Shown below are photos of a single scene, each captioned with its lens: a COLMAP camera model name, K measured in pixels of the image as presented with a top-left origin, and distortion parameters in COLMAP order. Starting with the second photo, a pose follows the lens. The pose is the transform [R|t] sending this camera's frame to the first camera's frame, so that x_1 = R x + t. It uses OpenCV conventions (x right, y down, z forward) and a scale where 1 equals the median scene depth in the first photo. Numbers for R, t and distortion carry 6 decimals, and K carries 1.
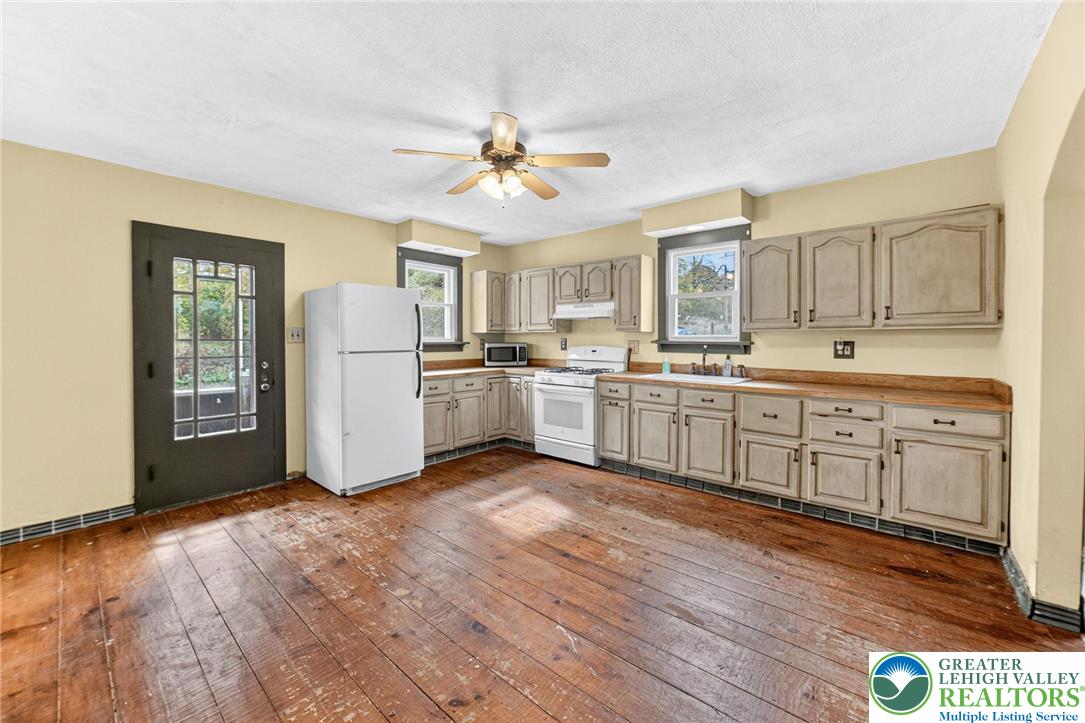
lens RADIAL K [[427.3, 0, 538.6], [0, 427.3, 348.9], [0, 0, 1]] dist [-0.019754, 0.000436]
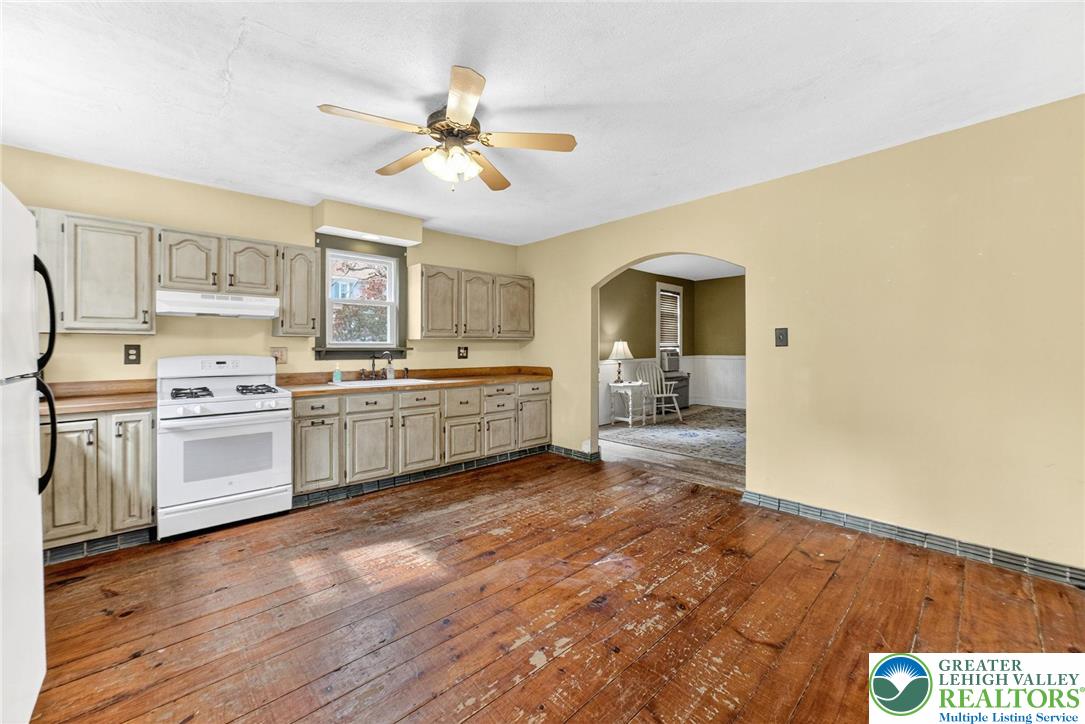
lens RADIAL K [[427.3, 0, 538.6], [0, 427.3, 349.4], [0, 0, 1]] dist [-0.019754, 0.000436]
pose [[0.106837, -0.006069, 0.994258, -0.704080], [0.025950, 0.999658, 0.003313, -0.007388], [-0.993938, 0.025447, 0.106958, 0.566425]]
